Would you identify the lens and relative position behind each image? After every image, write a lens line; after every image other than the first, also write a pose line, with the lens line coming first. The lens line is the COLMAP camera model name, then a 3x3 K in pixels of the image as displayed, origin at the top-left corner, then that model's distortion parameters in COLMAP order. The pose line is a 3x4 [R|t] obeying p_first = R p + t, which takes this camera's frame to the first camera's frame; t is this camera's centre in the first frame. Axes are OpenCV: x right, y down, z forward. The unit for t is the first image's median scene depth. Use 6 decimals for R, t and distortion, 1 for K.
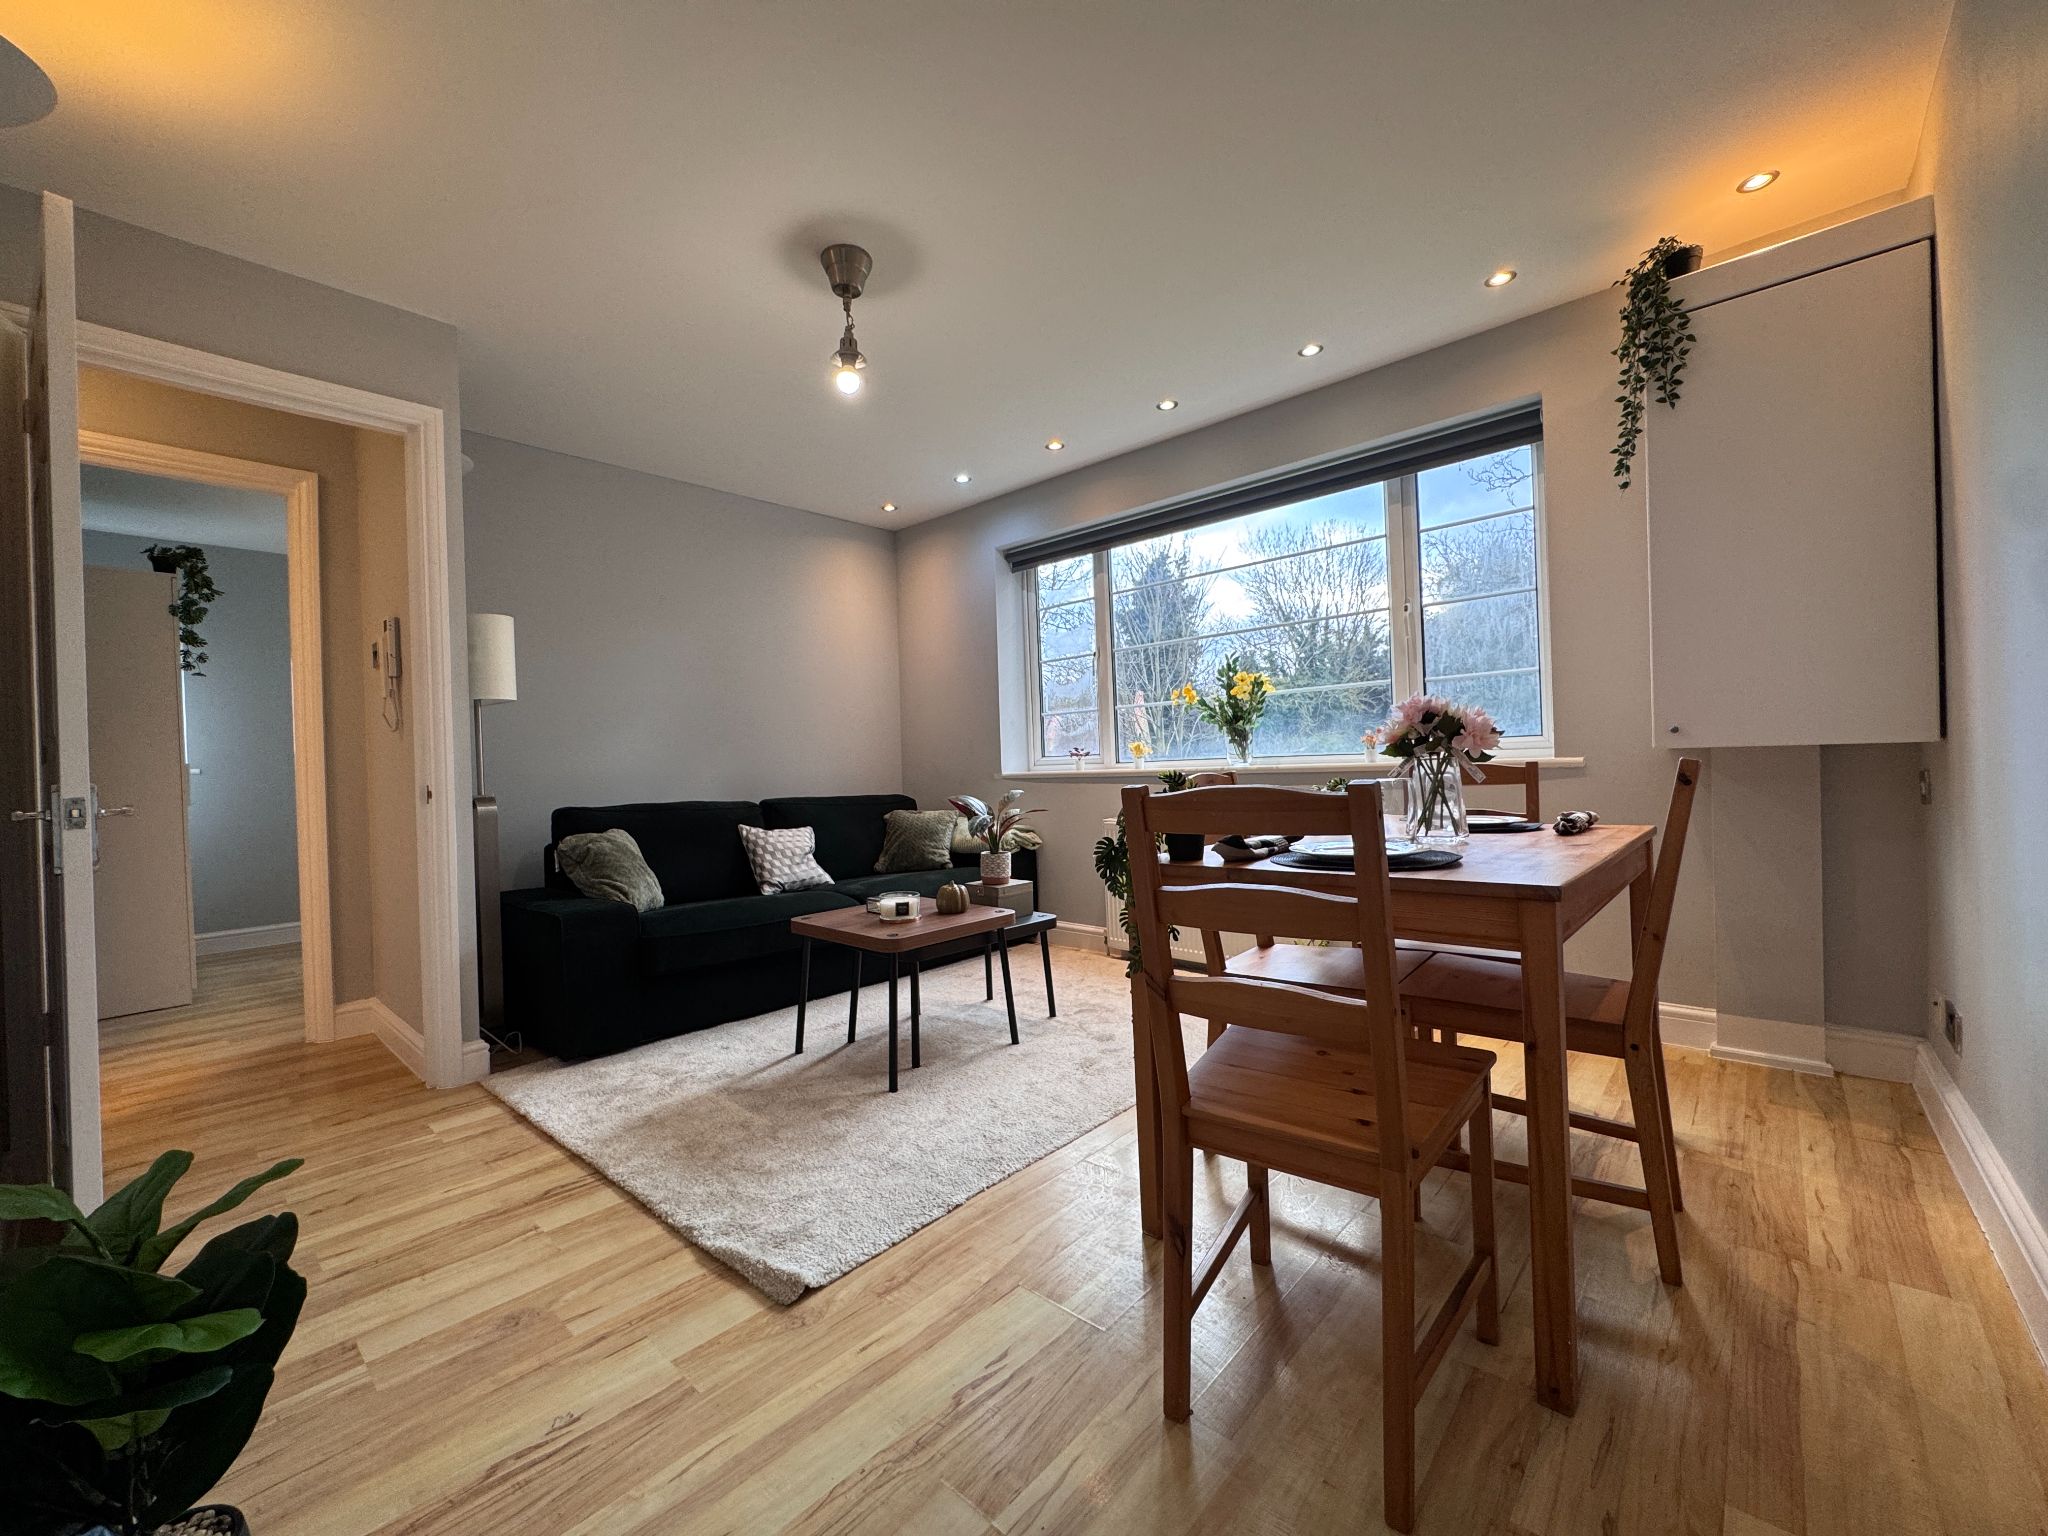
lens RADIAL K [[812.2, 0, 1024.0], [0, 812.2, 768.0], [0, 0, 1]] dist [-0.000412, 0.000110]
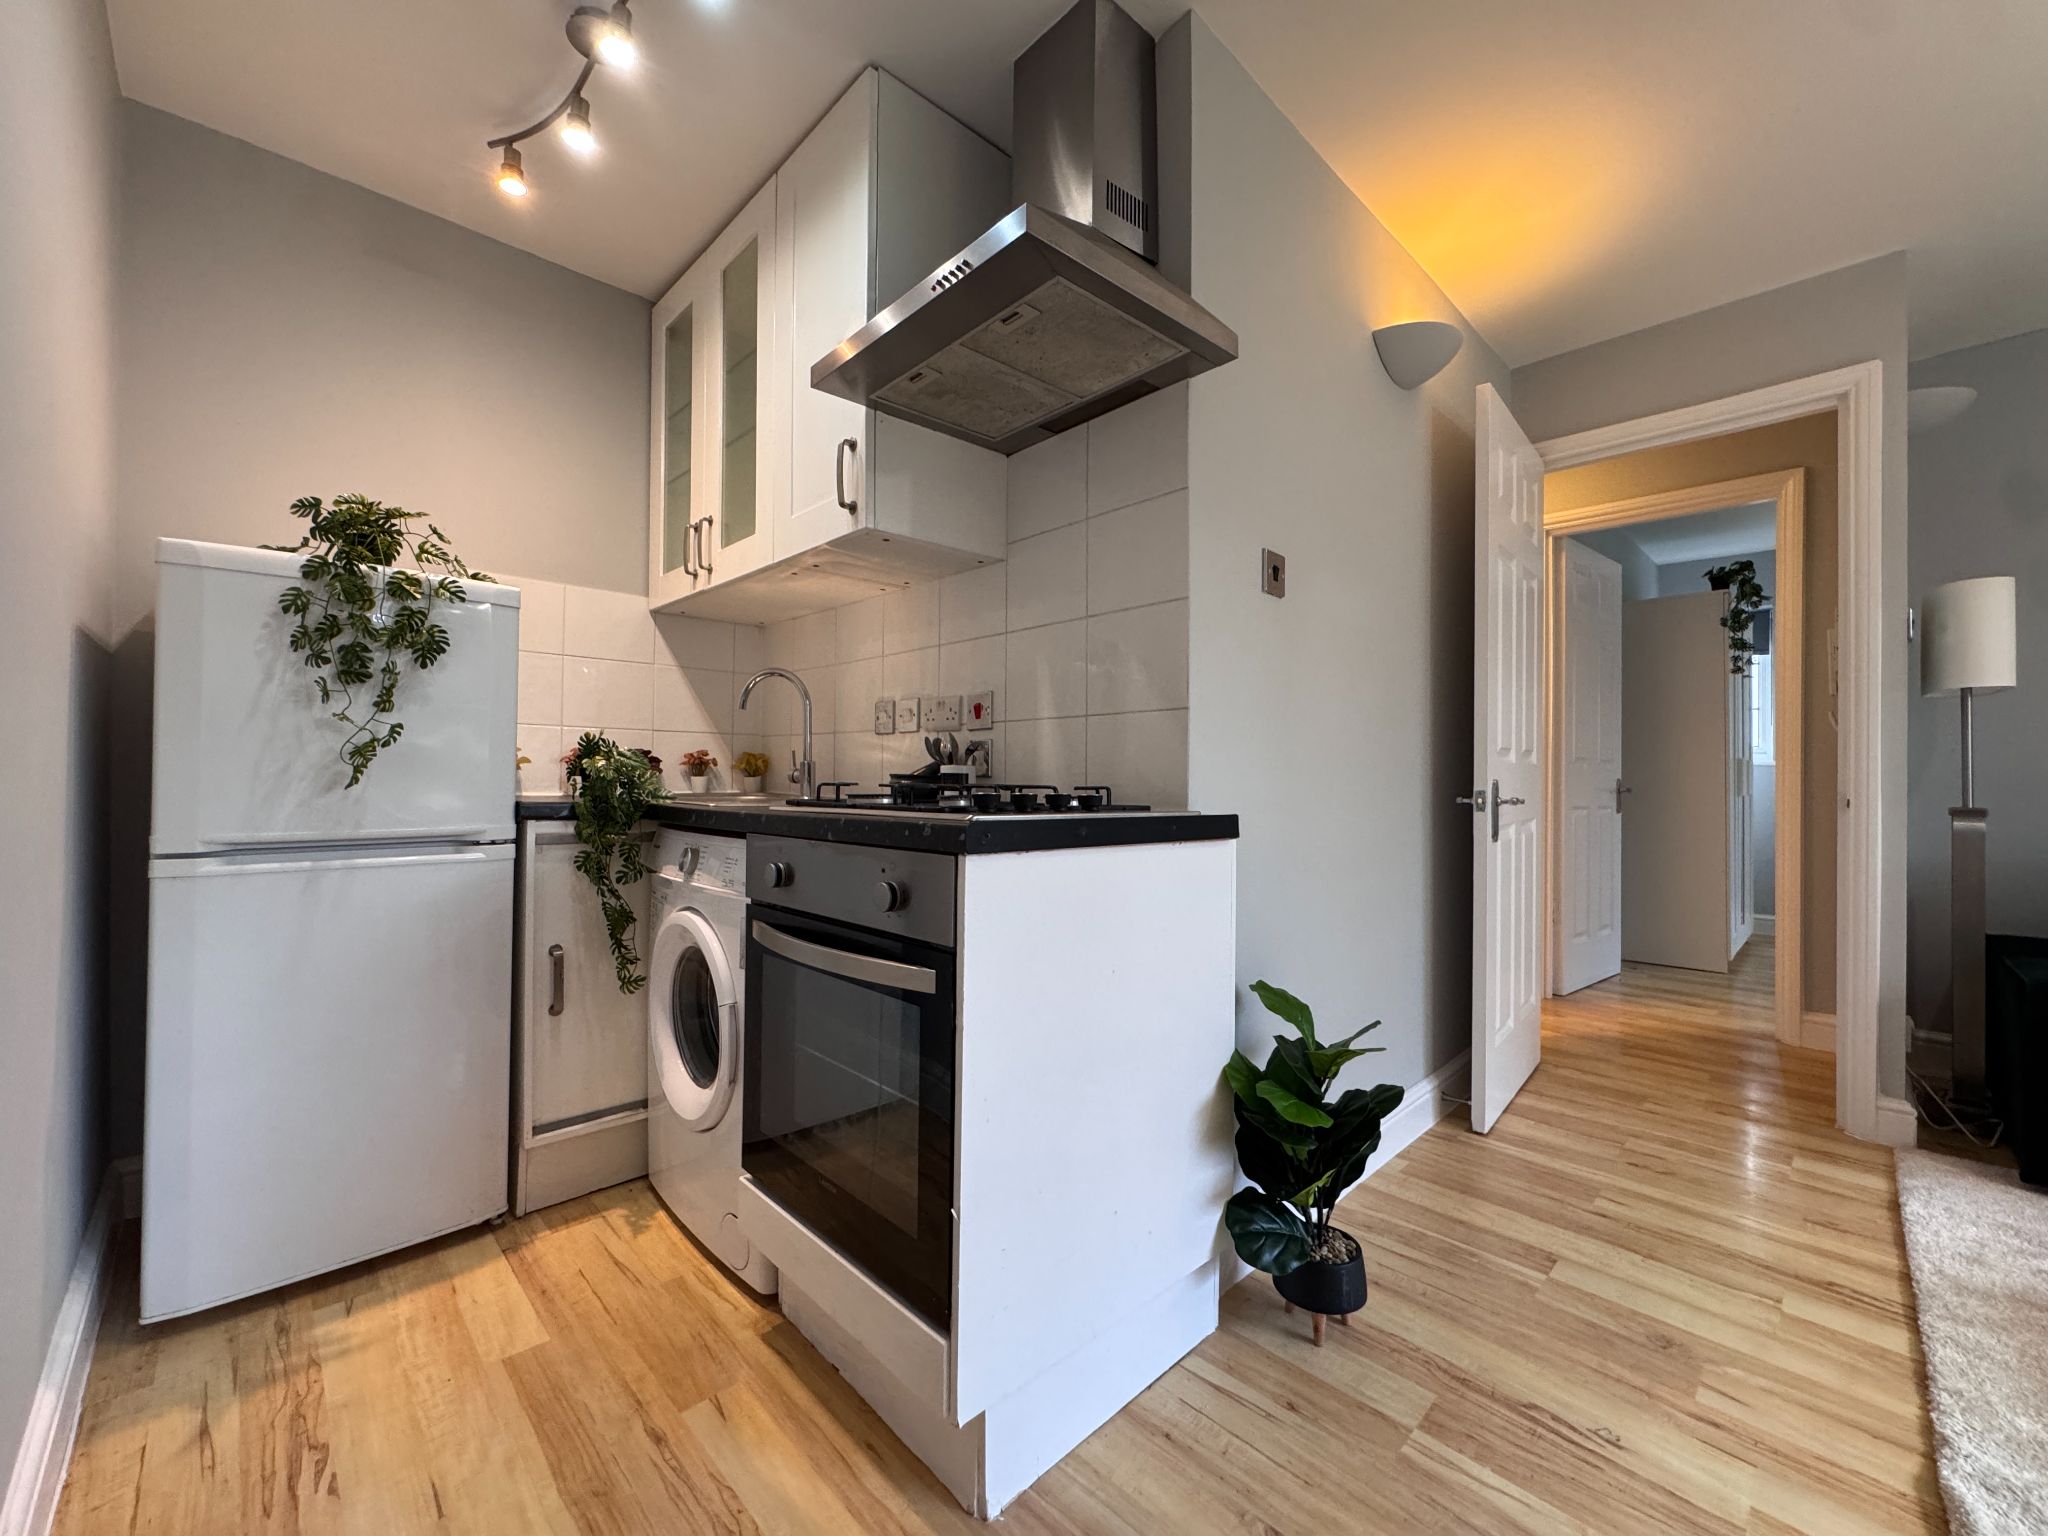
lens RADIAL K [[812.2, 0, 1024.0], [0, 812.2, 768.0], [0, 0, 1]] dist [-0.000412, 0.000110]
pose [[-0.054664, 0.027742, -0.998119, 0.282640], [-0.008658, 0.999563, 0.028256, -0.031654], [0.998467, 0.010186, -0.054400, 0.194847]]
